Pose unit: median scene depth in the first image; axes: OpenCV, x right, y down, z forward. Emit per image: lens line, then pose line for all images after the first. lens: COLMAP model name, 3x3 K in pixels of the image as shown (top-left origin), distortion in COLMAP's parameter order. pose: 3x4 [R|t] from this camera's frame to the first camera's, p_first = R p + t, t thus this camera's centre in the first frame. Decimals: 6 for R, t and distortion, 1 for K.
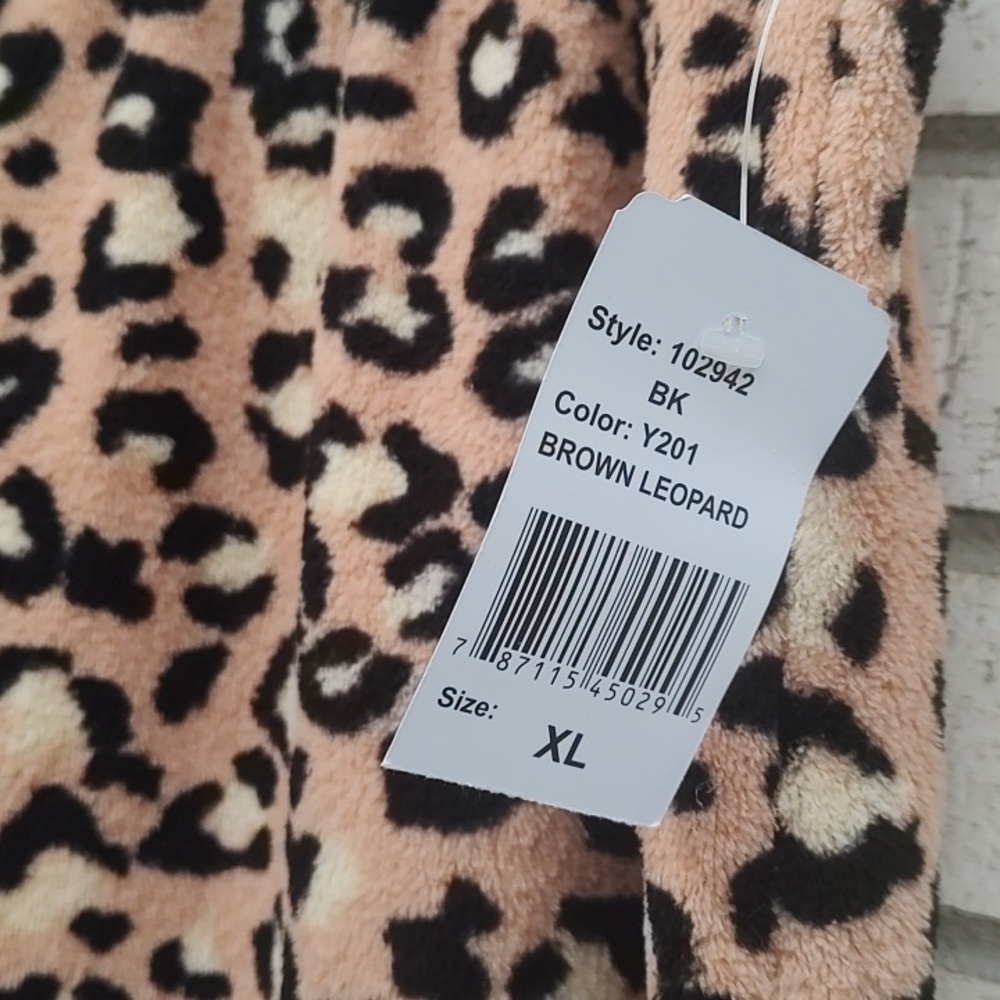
lens RADIAL K [[1637.6, 0, 499.7], [0, 1637.6, 499.5], [0, 0, 1]] dist [0.037611, -0.057650]
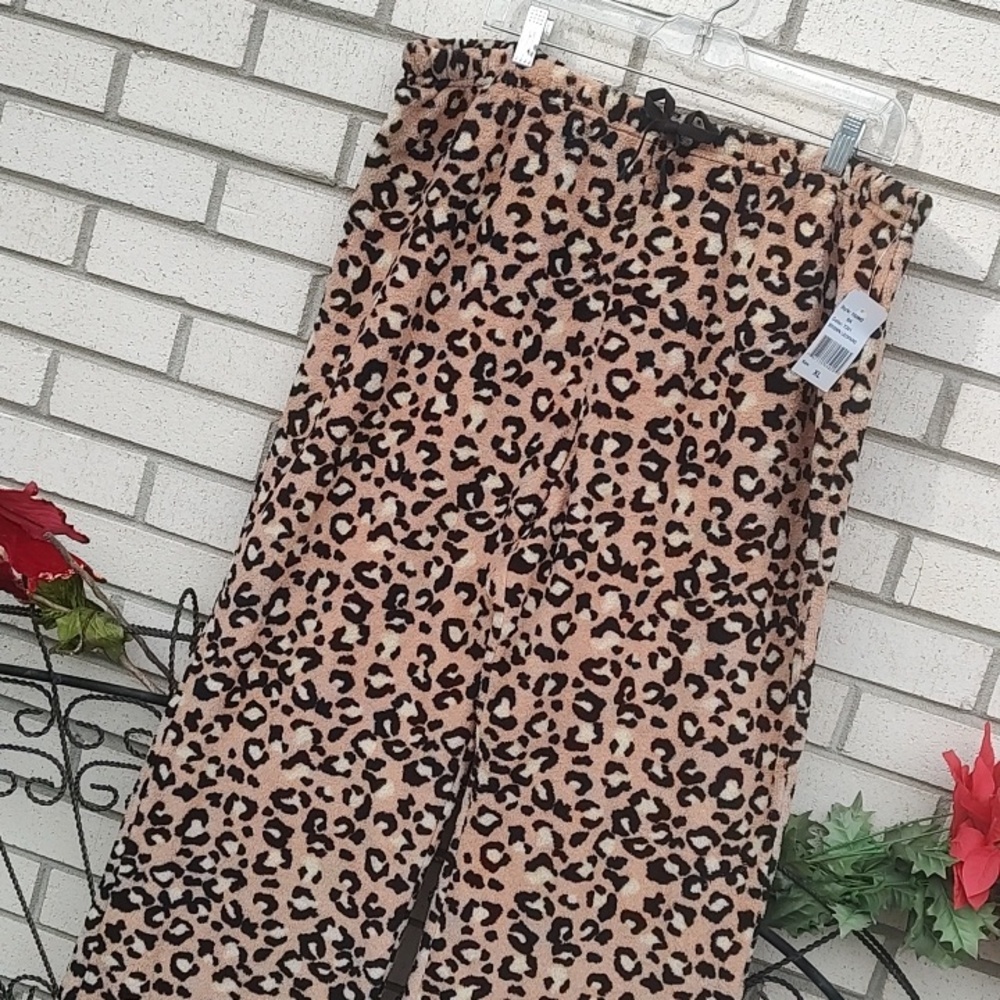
lens RADIAL K [[1760.8, 0, 506.0], [0, 1760.8, 483.9], [0, 0, 1]] dist [0.158394, -0.717333]
pose [[0.949347, 0.117386, 0.291480, -2.106675], [-0.166701, 0.974453, 0.150508, -0.177233], [-0.266366, -0.191475, 0.944662, -3.474989]]
